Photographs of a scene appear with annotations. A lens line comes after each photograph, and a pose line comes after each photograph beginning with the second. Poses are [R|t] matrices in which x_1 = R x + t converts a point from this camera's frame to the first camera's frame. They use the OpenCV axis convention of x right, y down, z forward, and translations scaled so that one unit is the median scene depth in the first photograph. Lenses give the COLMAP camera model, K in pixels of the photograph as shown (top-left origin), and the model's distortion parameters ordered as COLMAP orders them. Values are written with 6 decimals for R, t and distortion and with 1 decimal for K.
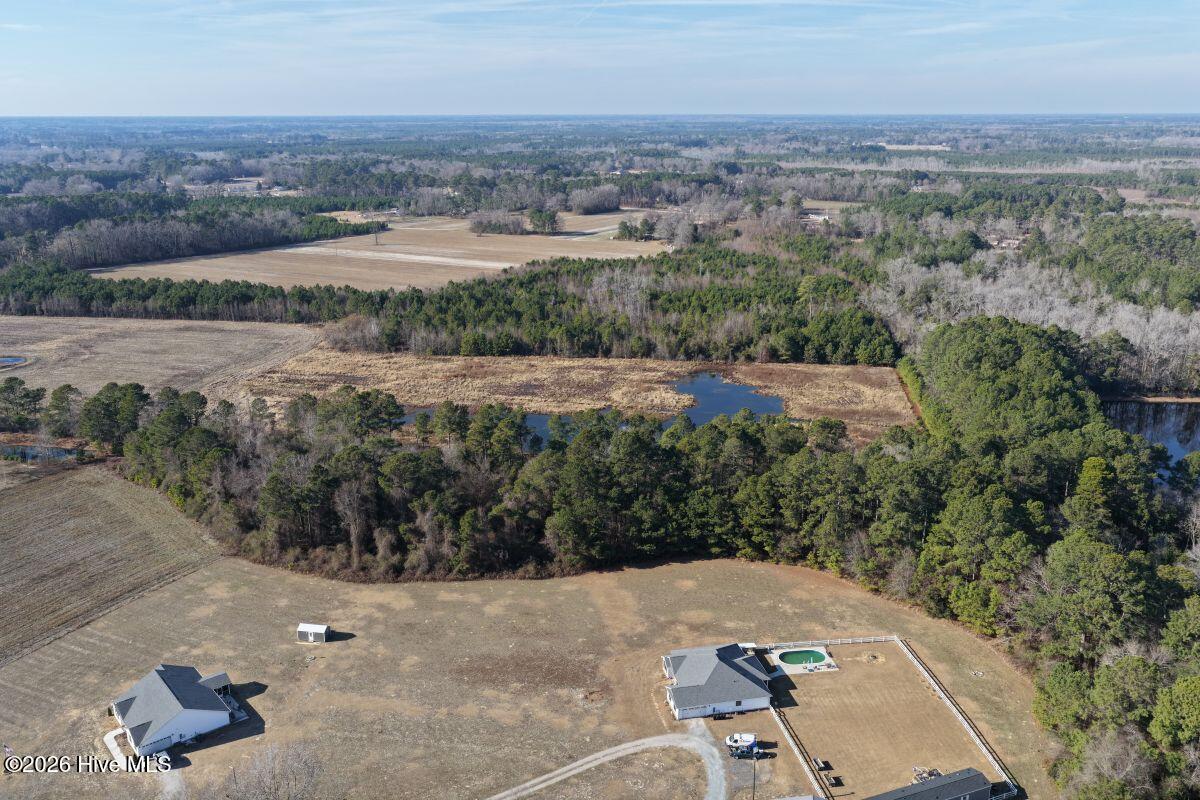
lens RADIAL K [[1092.3, 0, 623.3], [0, 1092.3, 400.4], [0, 0, 1]] dist [-0.008766, 0.028040]
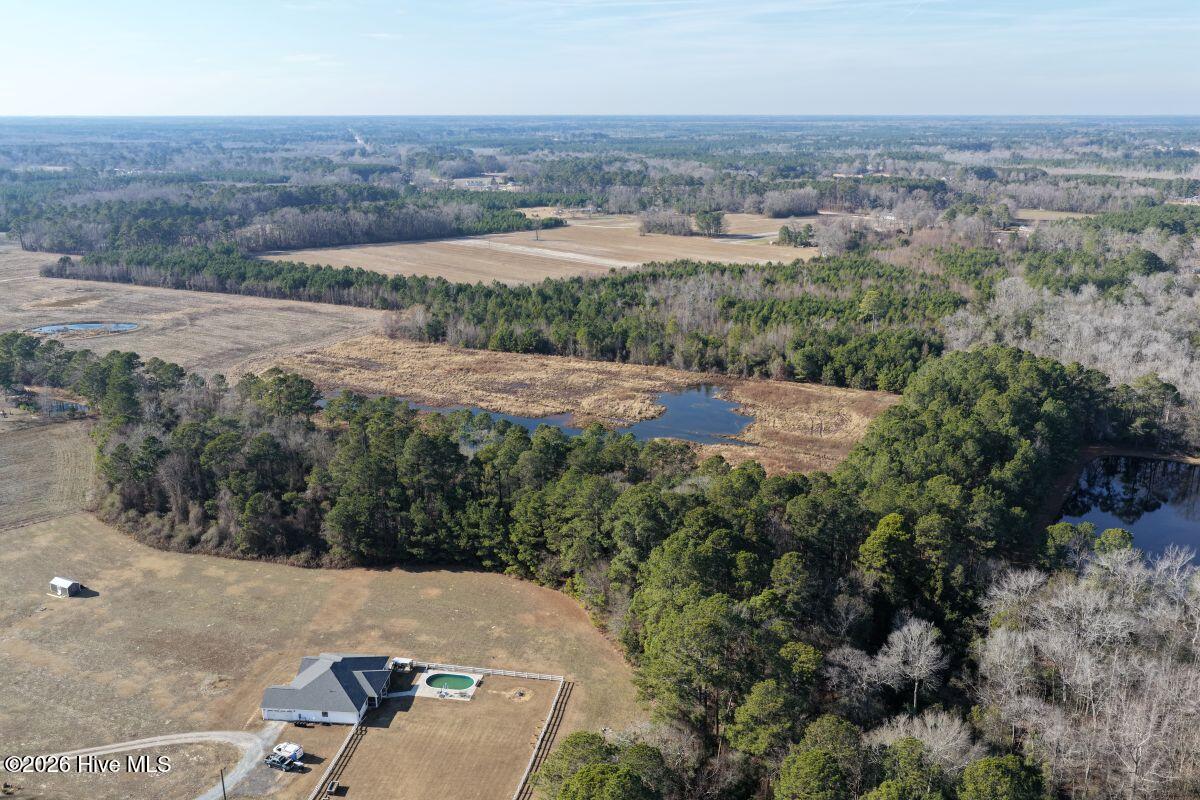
lens RADIAL K [[1092.3, 0, 623.3], [0, 1092.3, 400.4], [0, 0, 1]] dist [-0.008766, 0.028040]
pose [[0.946660, 0.084756, -0.310889, 0.293413], [-0.084686, 0.996313, 0.013749, -0.018752], [0.310908, 0.013312, 0.950347, 0.065609]]
